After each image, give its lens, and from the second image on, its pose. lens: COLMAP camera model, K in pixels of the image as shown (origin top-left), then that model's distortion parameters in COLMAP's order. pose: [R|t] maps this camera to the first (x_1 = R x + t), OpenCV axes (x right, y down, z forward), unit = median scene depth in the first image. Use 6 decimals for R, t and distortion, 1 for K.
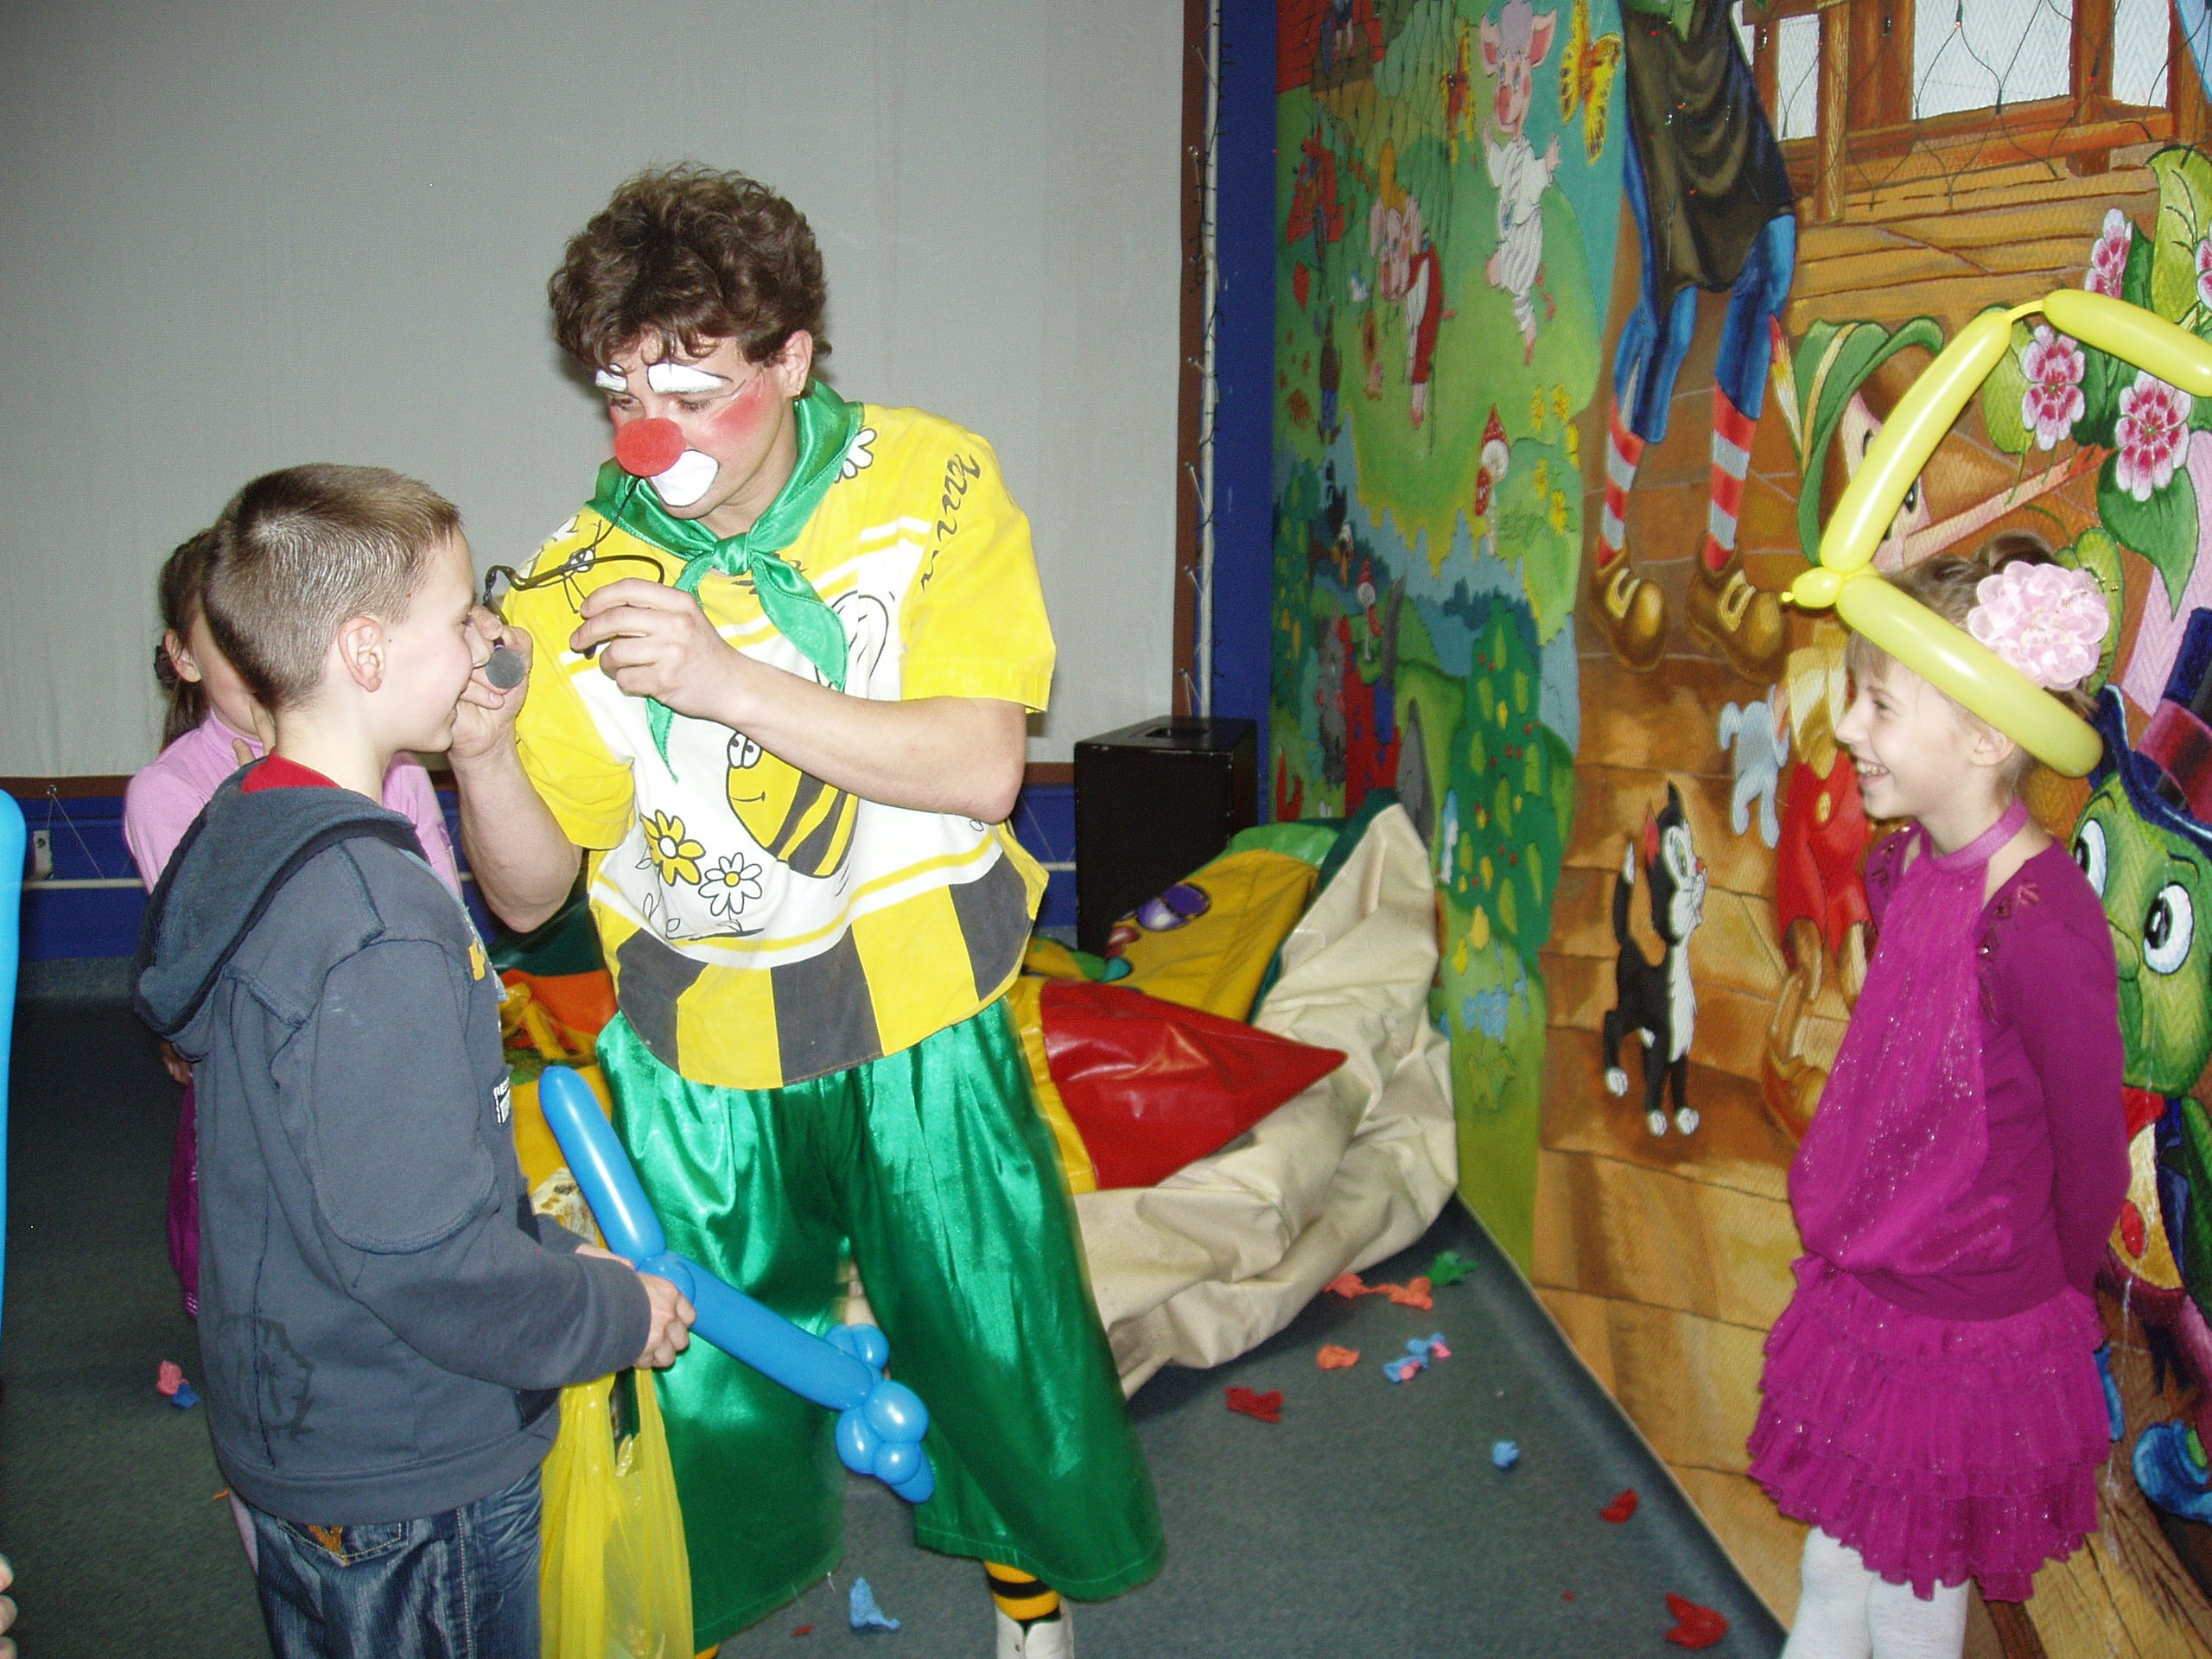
lens RADIAL K [[2454.5, 0, 1100.7], [0, 2454.5, 804.2], [0, 0, 1]] dist [-0.148190, 0.073100]
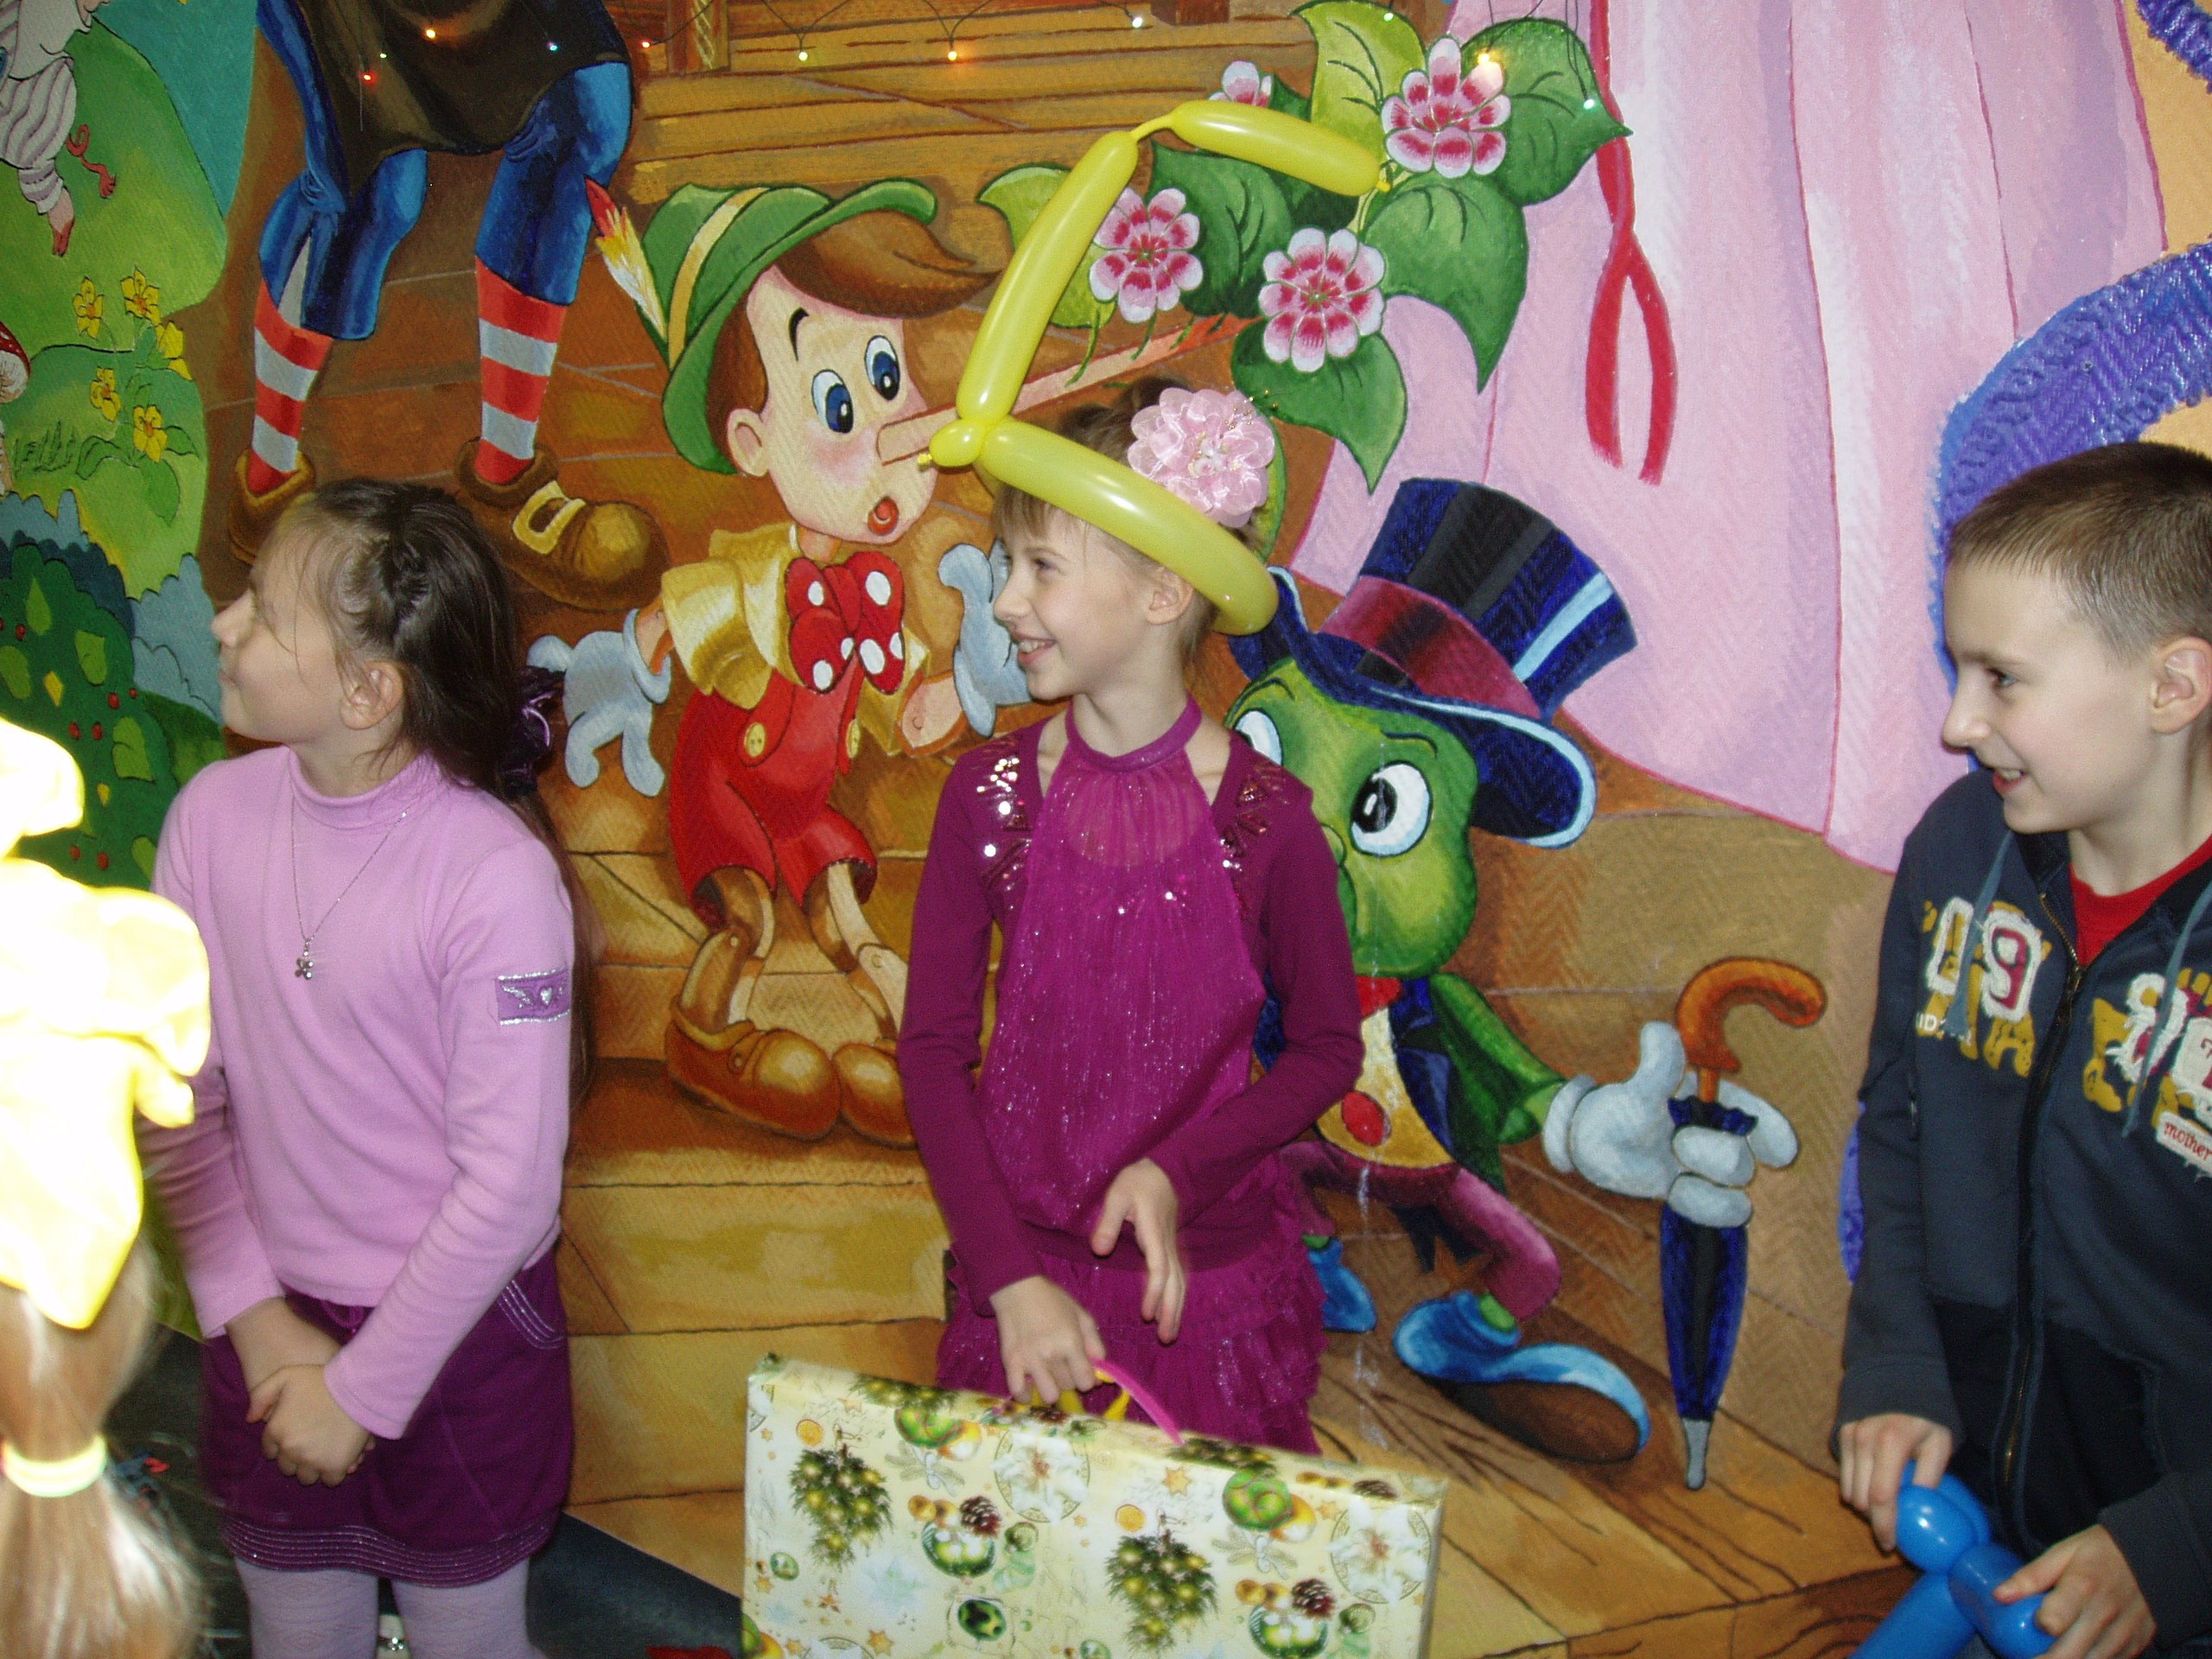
lens RADIAL K [[2440.6, 0, 1110.7], [0, 2440.6, 780.0], [0, 0, 1]] dist [-0.142831, 0.052267]
pose [[0.668652, -0.165036, 0.725029, -0.182969], [0.134940, 0.985800, 0.099947, -0.039165], [-0.731229, 0.031006, 0.681427, 0.213207]]
